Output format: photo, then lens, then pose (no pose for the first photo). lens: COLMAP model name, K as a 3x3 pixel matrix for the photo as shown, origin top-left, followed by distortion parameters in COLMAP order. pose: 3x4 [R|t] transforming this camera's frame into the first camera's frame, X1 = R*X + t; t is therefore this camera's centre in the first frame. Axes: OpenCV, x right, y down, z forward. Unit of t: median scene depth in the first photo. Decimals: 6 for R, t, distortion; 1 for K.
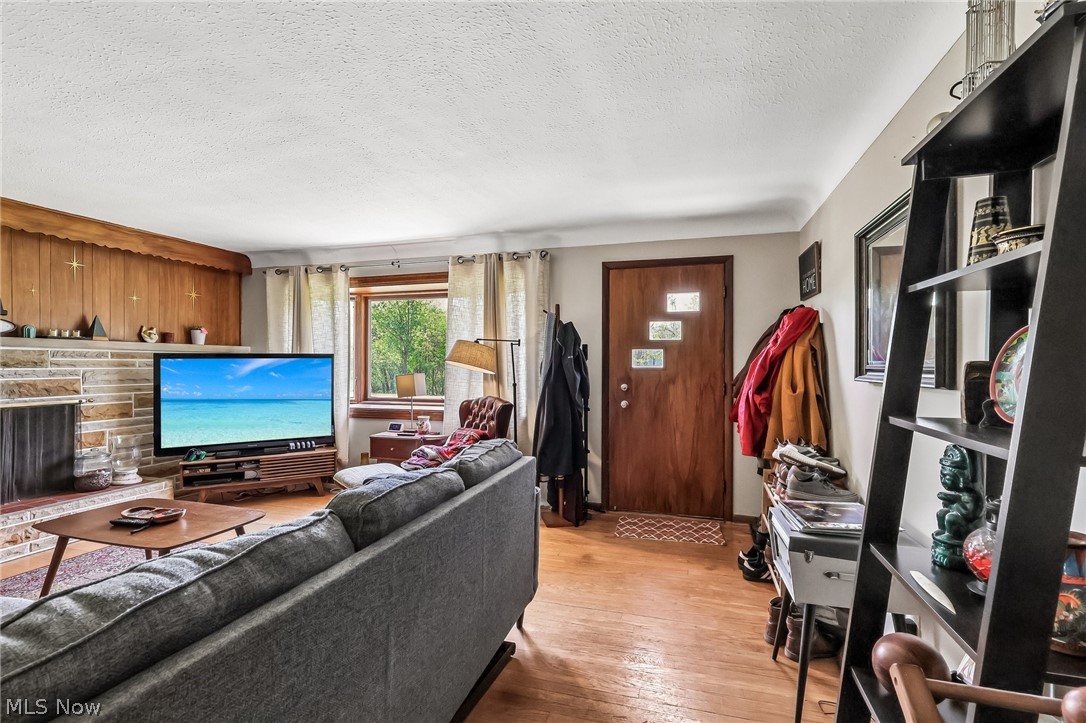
lens RADIAL K [[505.1, 0, 541.5], [0, 505.1, 362.2], [0, 0, 1]] dist [-0.001481, 0.000668]
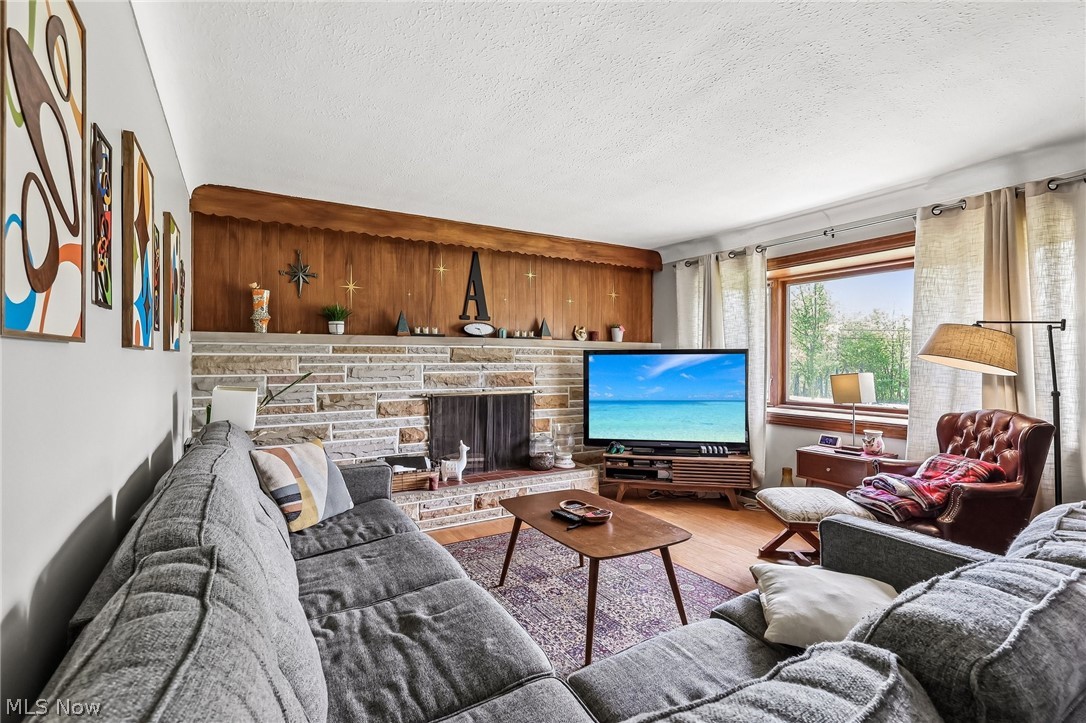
lens RADIAL K [[505.1, 0, 541.5], [0, 505.1, 362.2], [0, 0, 1]] dist [-0.001481, 0.000668]
pose [[0.742119, 0.002564, -0.670263, -0.102647], [-0.001425, 0.999996, 0.002247, 0.005652], [0.670266, -0.000712, 0.742120, 0.127216]]
